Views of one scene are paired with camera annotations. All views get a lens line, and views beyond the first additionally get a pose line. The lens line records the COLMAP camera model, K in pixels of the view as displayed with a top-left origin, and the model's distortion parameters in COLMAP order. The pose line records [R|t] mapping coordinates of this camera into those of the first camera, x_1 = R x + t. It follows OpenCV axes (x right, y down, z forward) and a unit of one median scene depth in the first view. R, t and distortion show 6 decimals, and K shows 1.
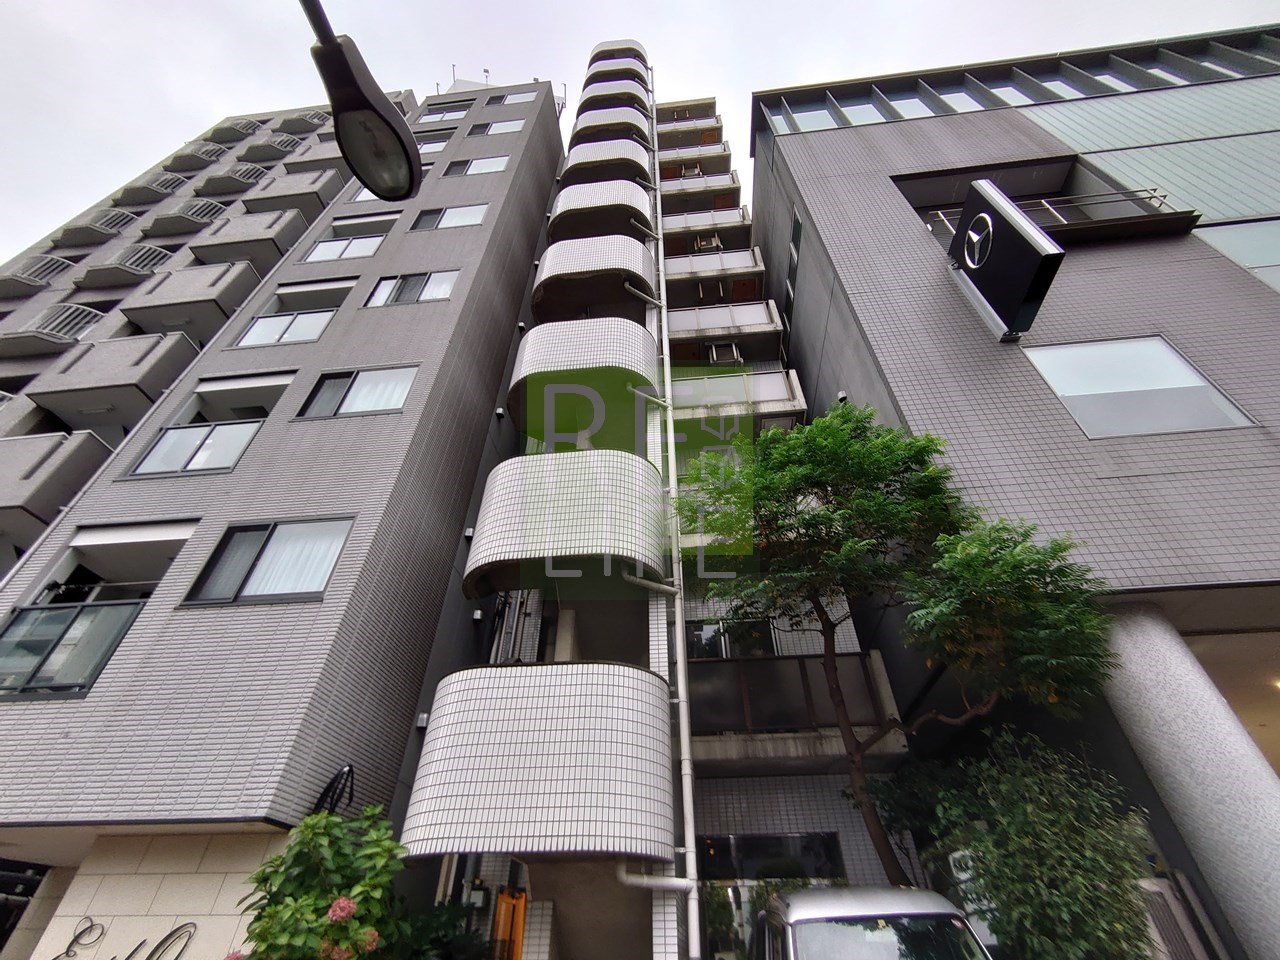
lens RADIAL K [[545.7, 0, 641.6], [0, 545.7, 481.8], [0, 0, 1]] dist [0.003620, -0.004794]
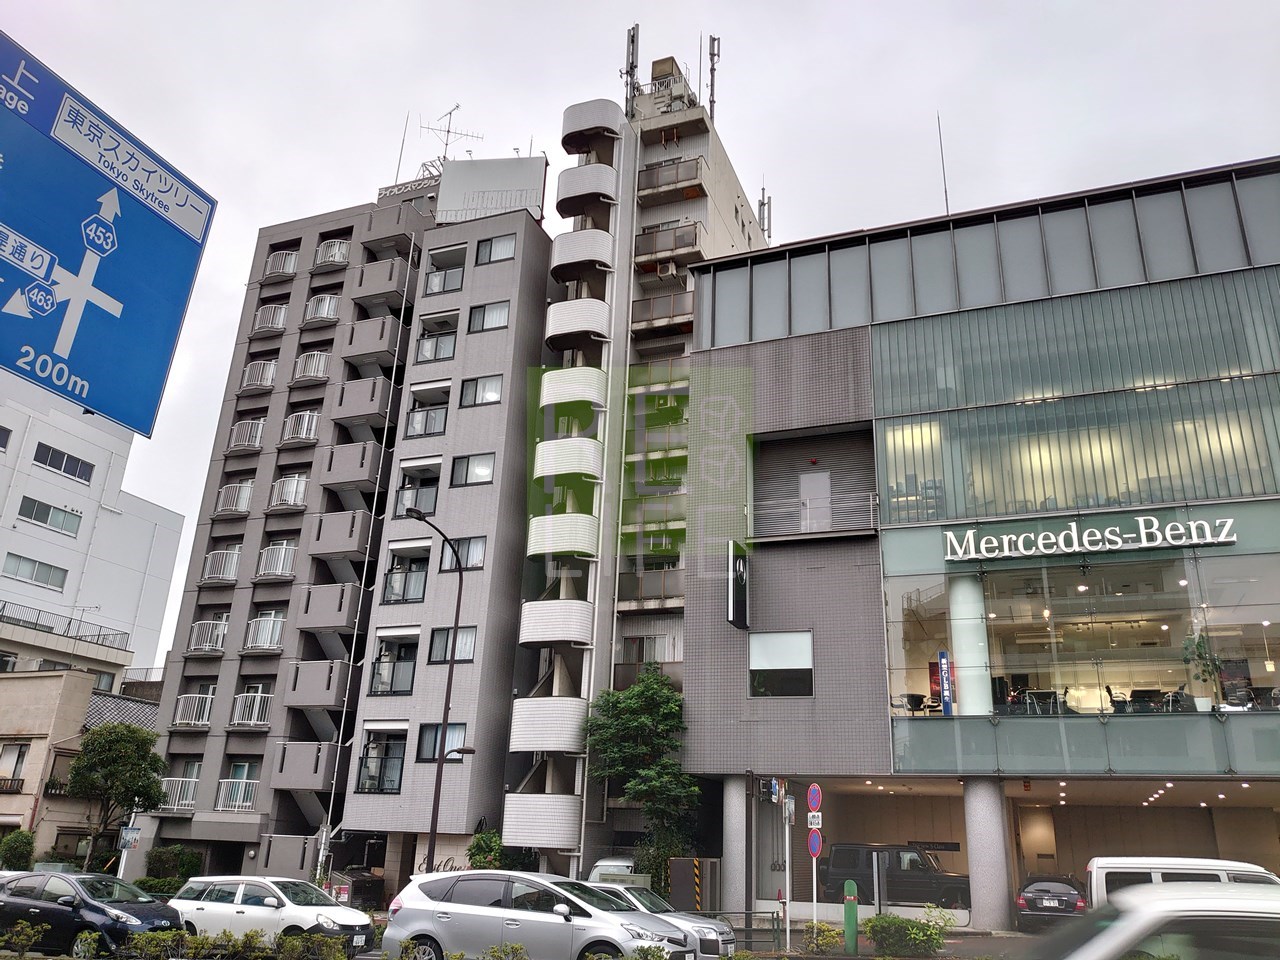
lens RADIAL K [[981.3, 0, 640.0], [0, 981.3, 480.0], [0, 0, 1]] dist [-0.001802, 0.008037]
pose [[0.963539, -0.056212, -0.261598, 2.244803], [0.144931, 0.931485, 0.333663, -3.554345], [0.224919, -0.359411, 0.905668, -3.762190]]
